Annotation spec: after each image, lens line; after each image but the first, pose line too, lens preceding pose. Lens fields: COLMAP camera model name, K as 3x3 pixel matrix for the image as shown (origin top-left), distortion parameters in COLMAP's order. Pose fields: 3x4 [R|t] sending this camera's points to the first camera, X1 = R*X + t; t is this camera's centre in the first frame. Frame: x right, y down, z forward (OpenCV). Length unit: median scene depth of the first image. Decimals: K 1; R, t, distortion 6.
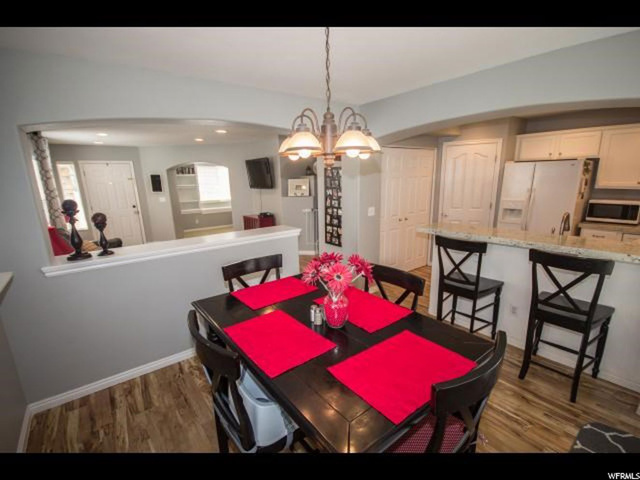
lens RADIAL K [[294.9, 0, 320.6], [0, 294.9, 243.3], [0, 0, 1]] dist [-0.002130, -0.004841]
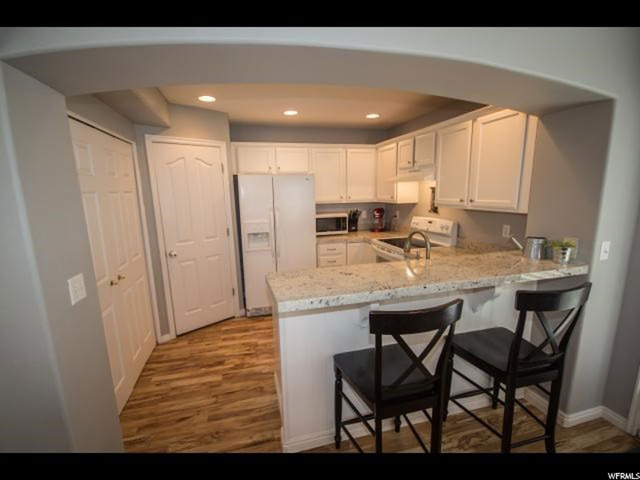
lens RADIAL K [[294.9, 0, 315.3], [0, 294.9, 244.3], [0, 0, 1]] dist [-0.002130, -0.004841]
pose [[0.388183, -0.147172, 0.909755, -0.015278], [0.210895, 0.975157, 0.067766, -0.108626], [-0.897127, 0.165557, 0.409577, 0.546546]]
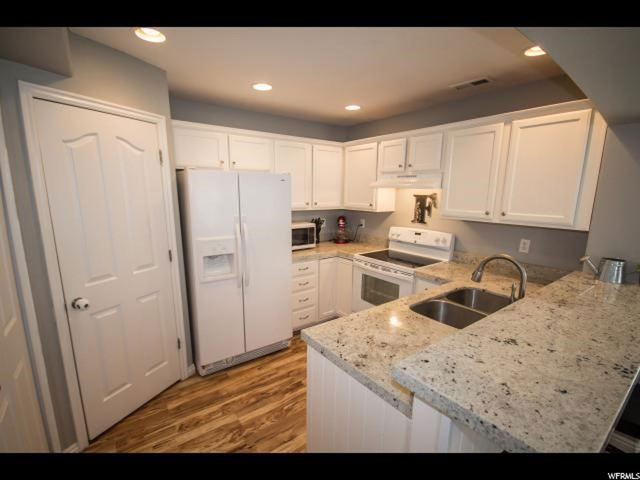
lens RADIAL K [[294.9, 0, 314.0], [0, 294.9, 244.3], [0, 0, 1]] dist [-0.002130, -0.004841]
pose [[0.024118, -0.152844, 0.987956, 0.119693], [0.206466, 0.967700, 0.144670, -0.179307], [-0.978157, 0.200490, 0.054896, 0.799981]]
